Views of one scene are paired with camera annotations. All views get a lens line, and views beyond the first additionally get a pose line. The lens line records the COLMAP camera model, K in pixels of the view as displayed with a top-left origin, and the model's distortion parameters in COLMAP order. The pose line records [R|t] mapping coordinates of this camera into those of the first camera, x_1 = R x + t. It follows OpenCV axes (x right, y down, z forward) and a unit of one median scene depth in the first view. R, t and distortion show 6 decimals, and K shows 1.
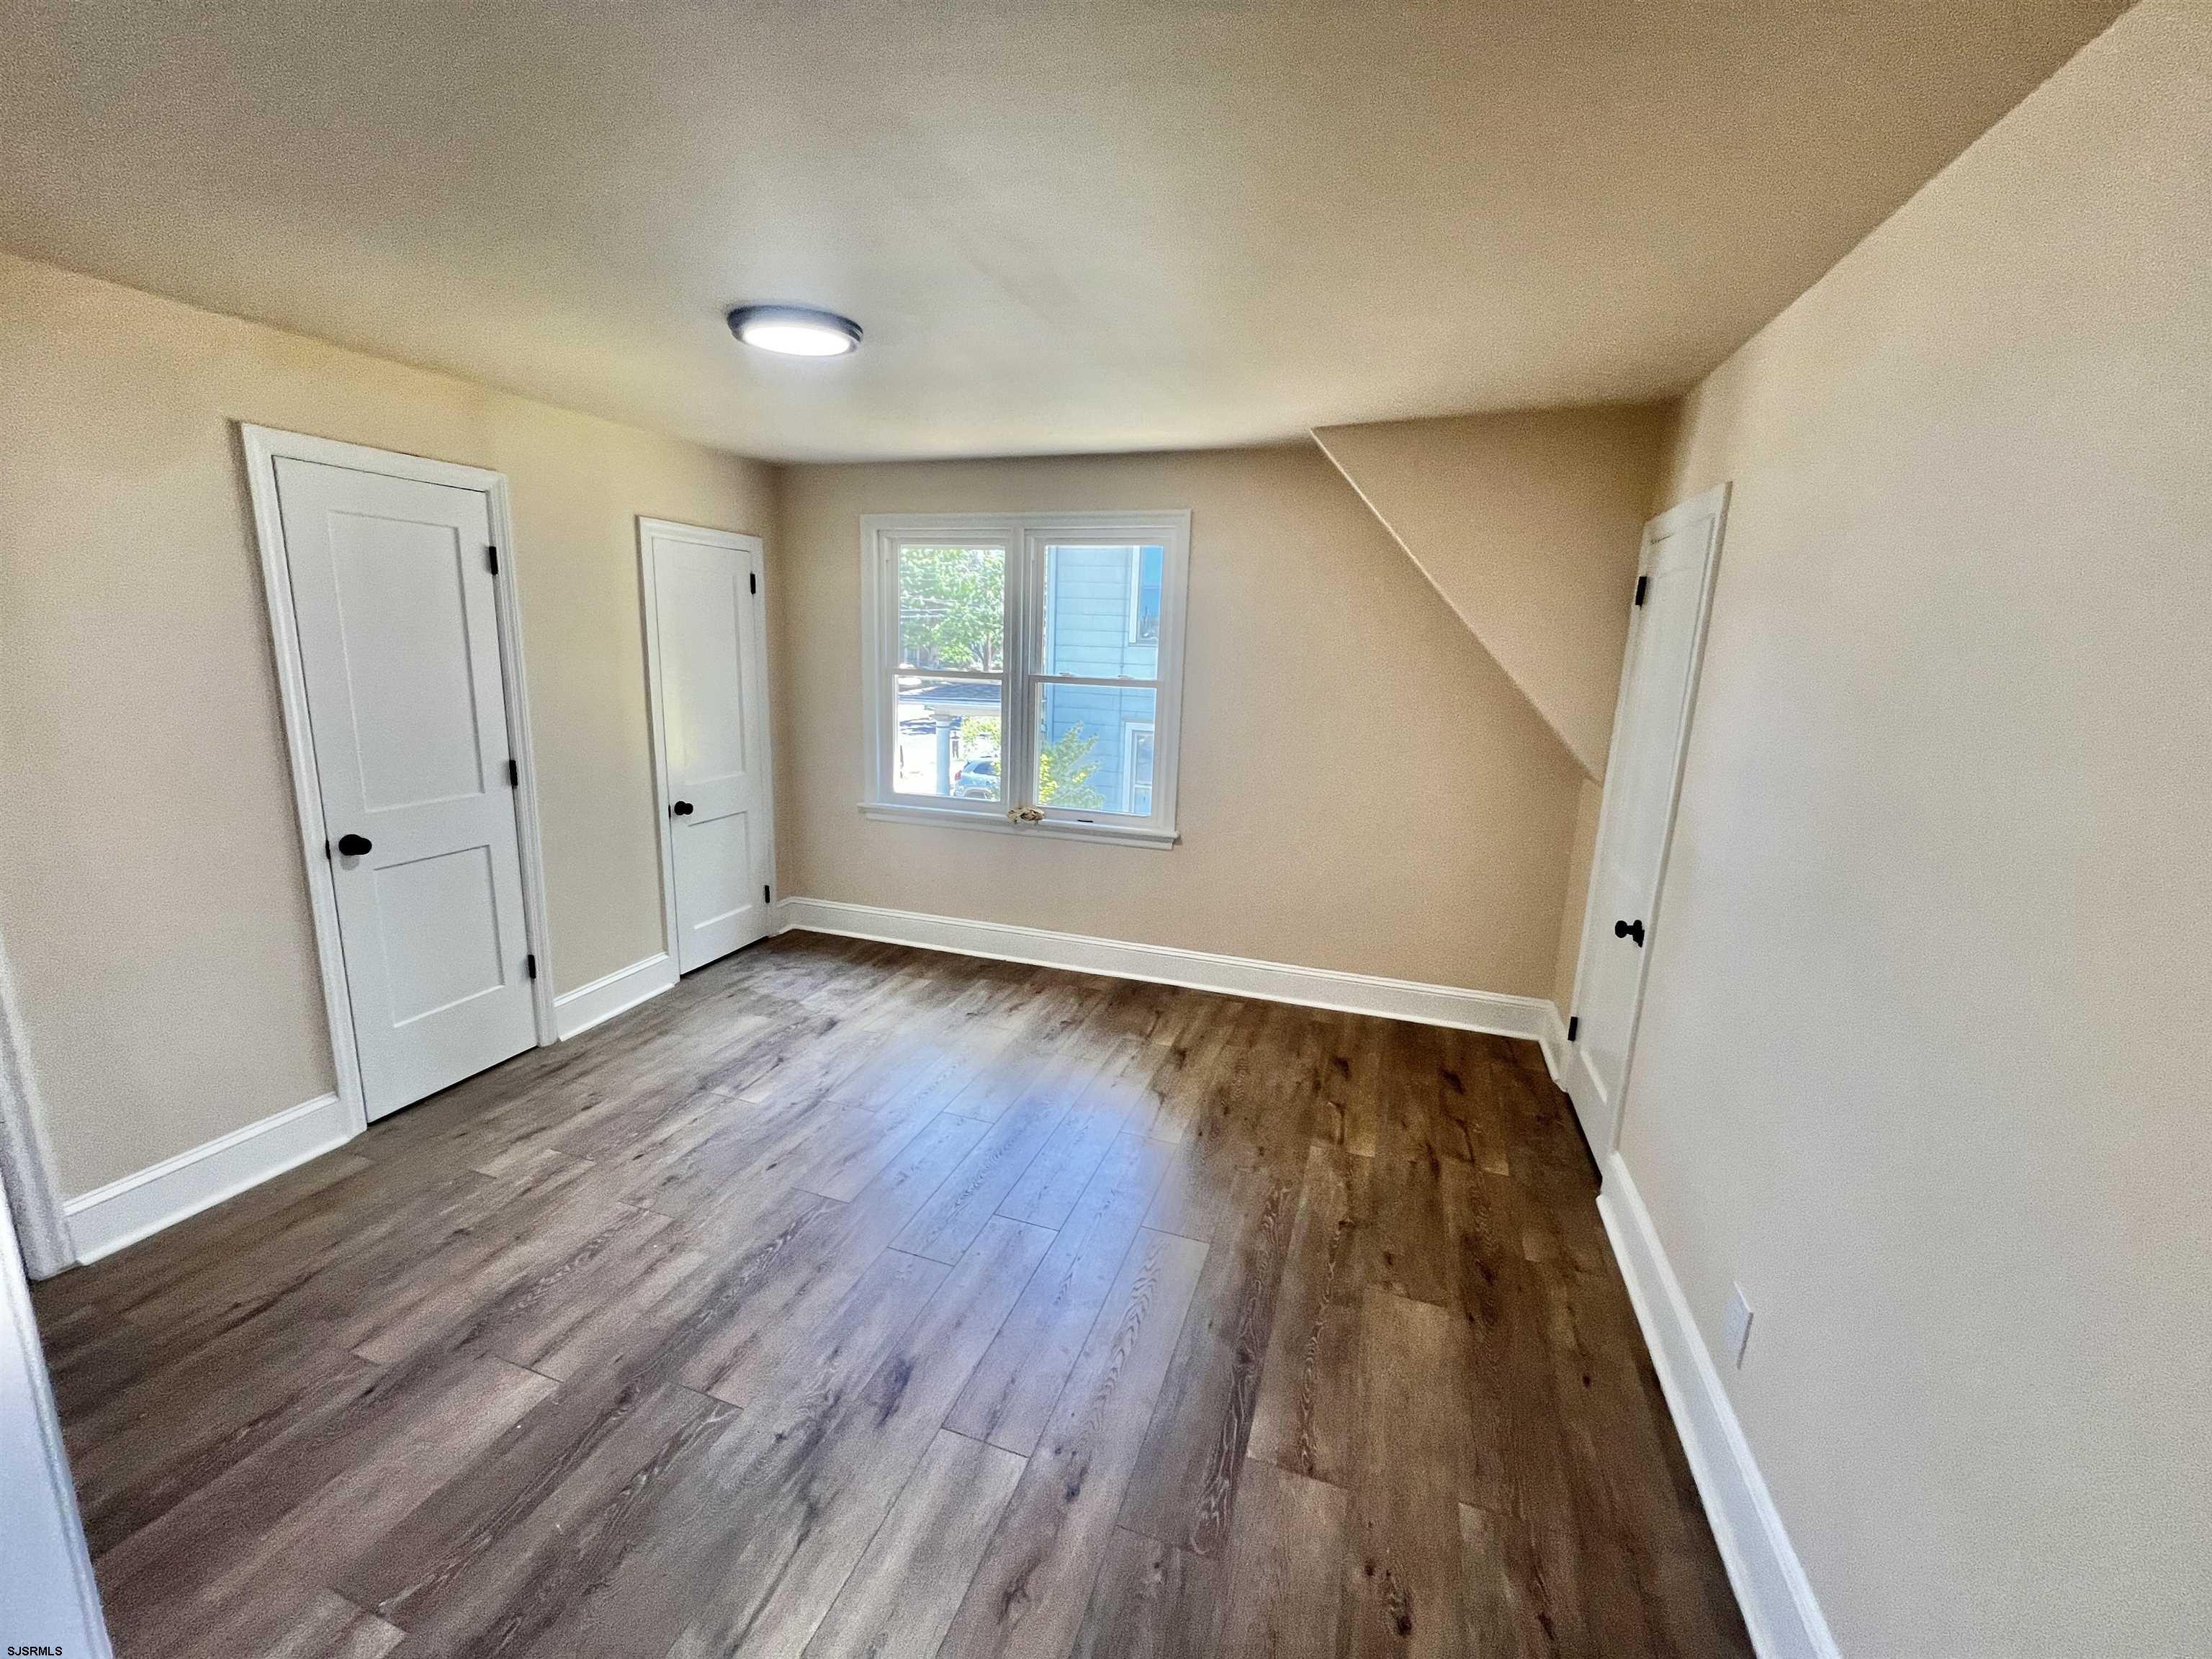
lens RADIAL K [[886.5, 0, 1103.3], [0, 886.5, 822.7], [0, 0, 1]] dist [-0.002581, 0.000697]
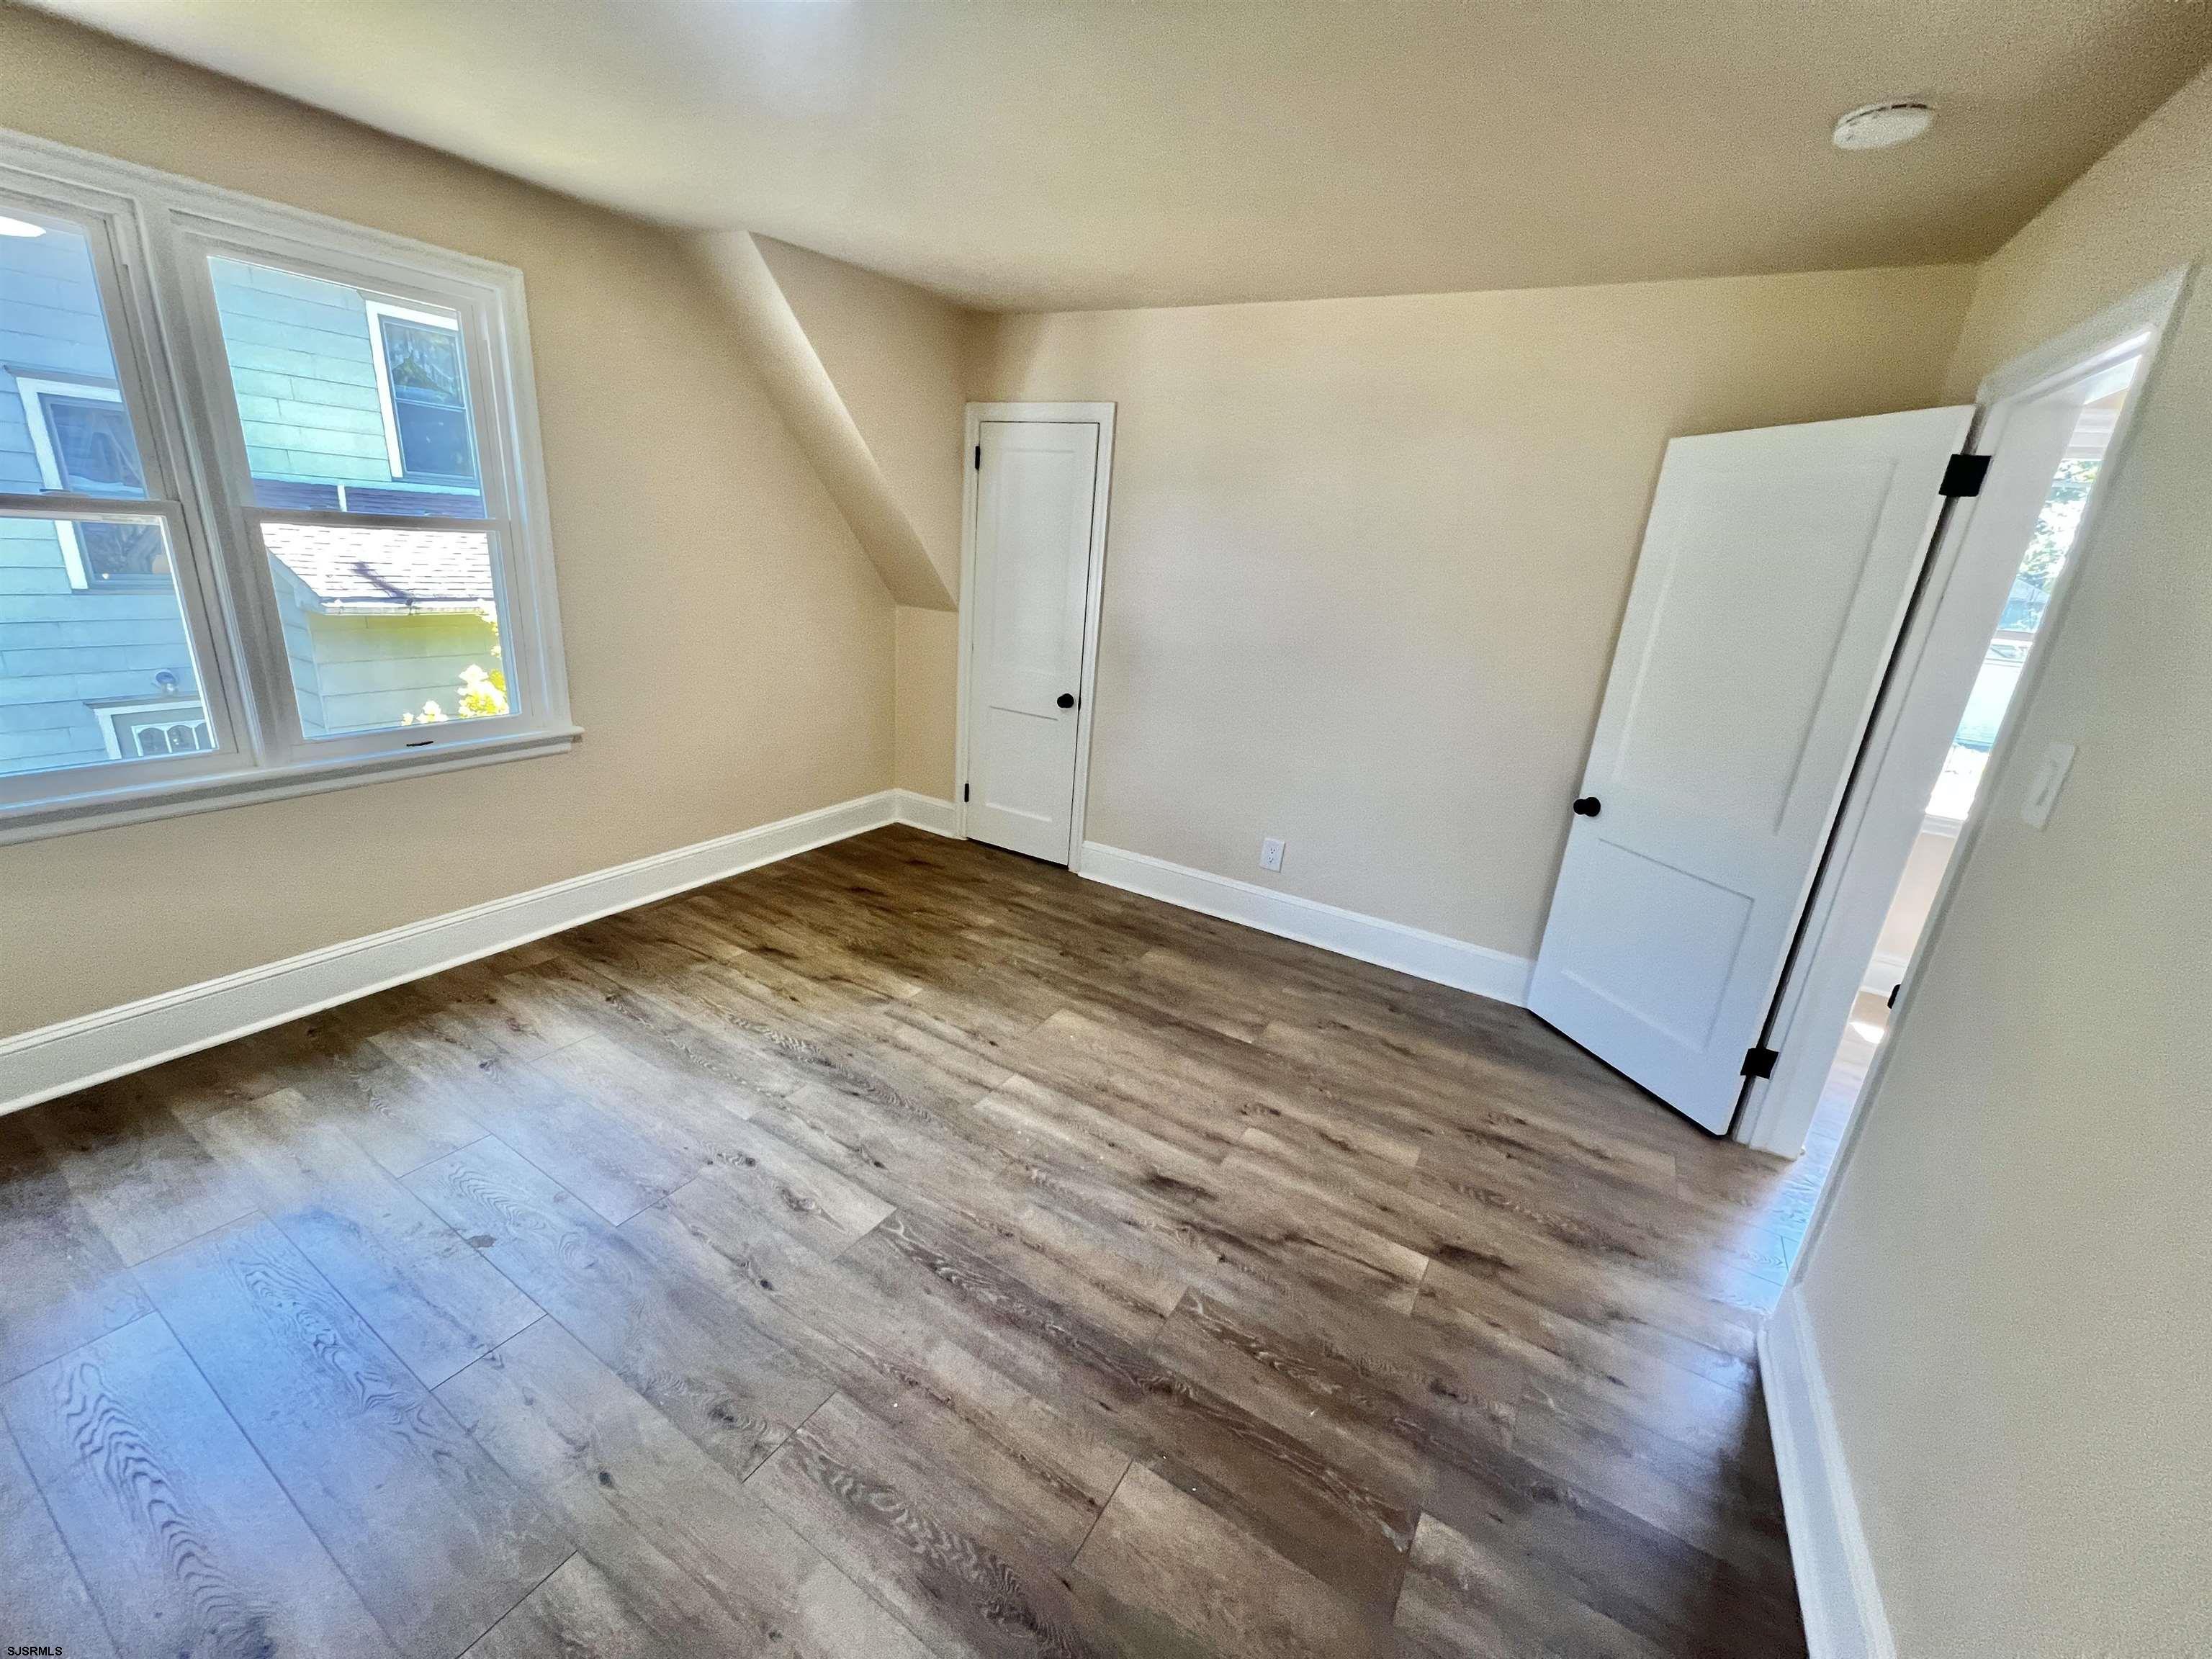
lens RADIAL K [[886.5, 0, 1098.8], [0, 886.5, 826.1], [0, 0, 1]] dist [-0.002581, 0.000697]
pose [[0.213779, -0.319381, 0.923198, -0.883868], [0.128650, 0.946019, 0.297485, -0.123561], [-0.968374, 0.055174, 0.243327, 0.597356]]
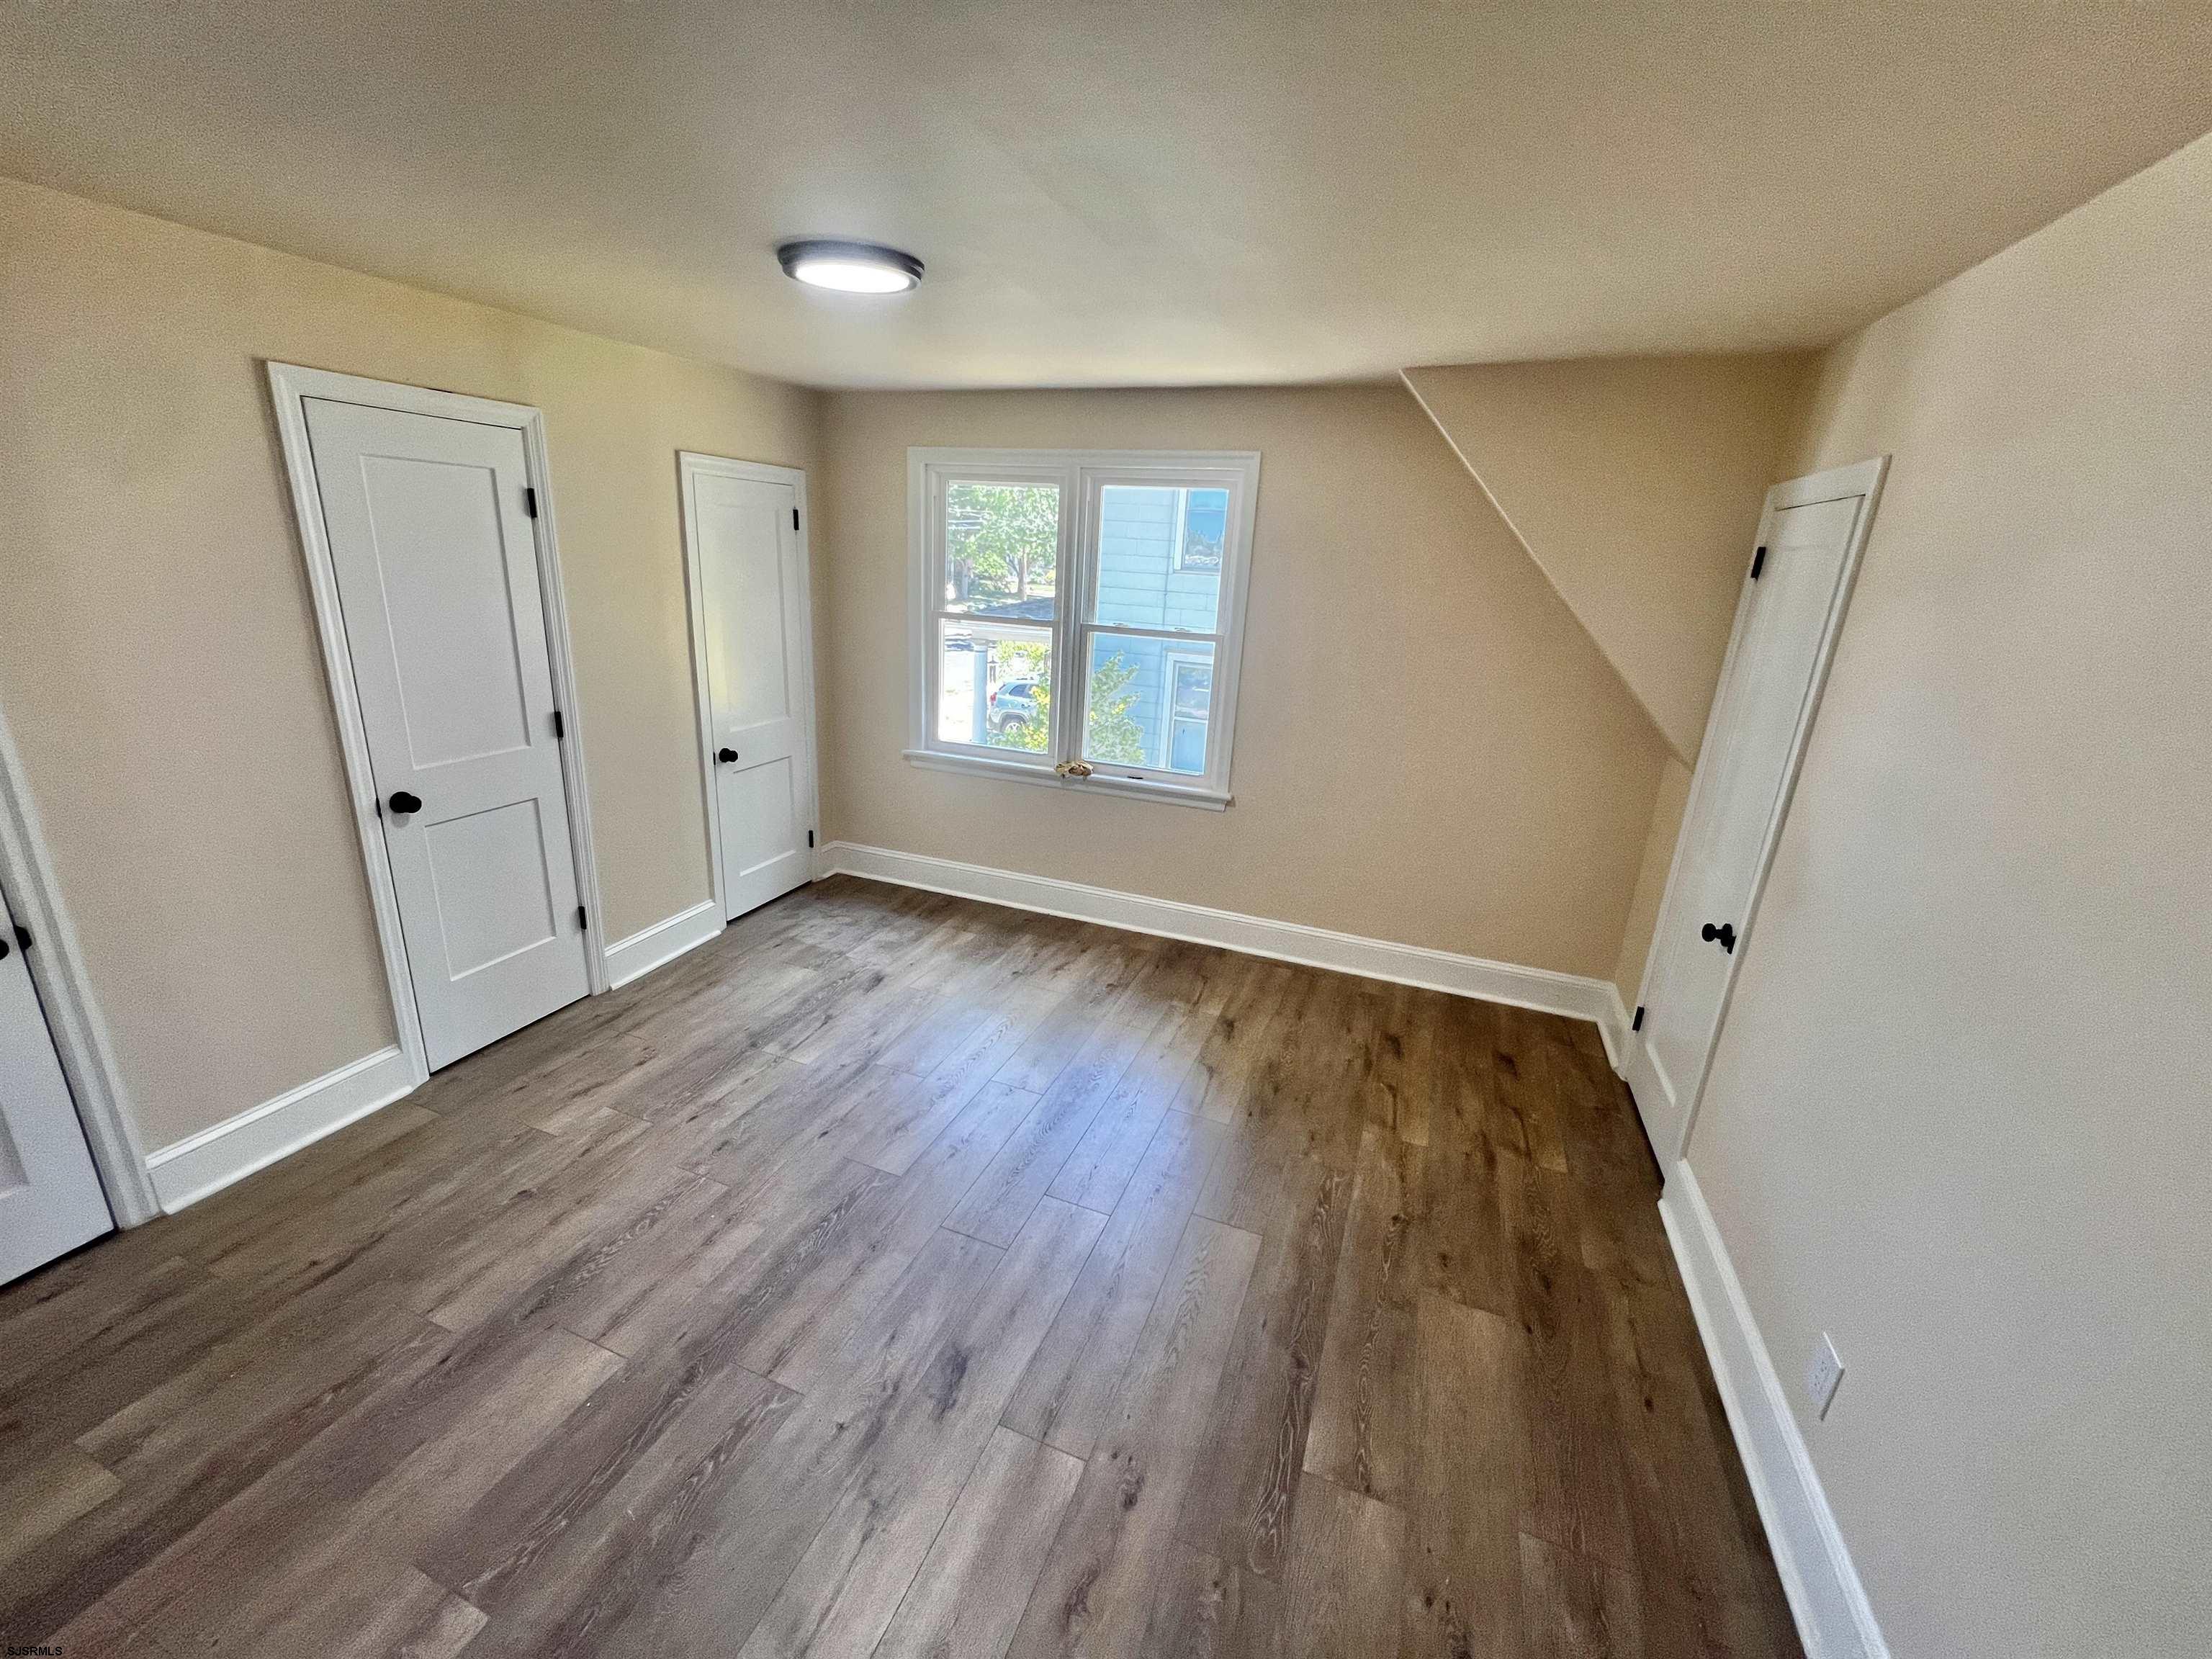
lens RADIAL K [[886.5, 0, 1103.5], [0, 886.5, 823.5], [0, 0, 1]] dist [-0.002581, 0.000697]
pose [[0.999035, 0.029859, -0.032223, -0.036930], [-0.026744, 0.995297, 0.093109, -0.068618], [0.034851, -0.092157, 0.995134, 0.045210]]
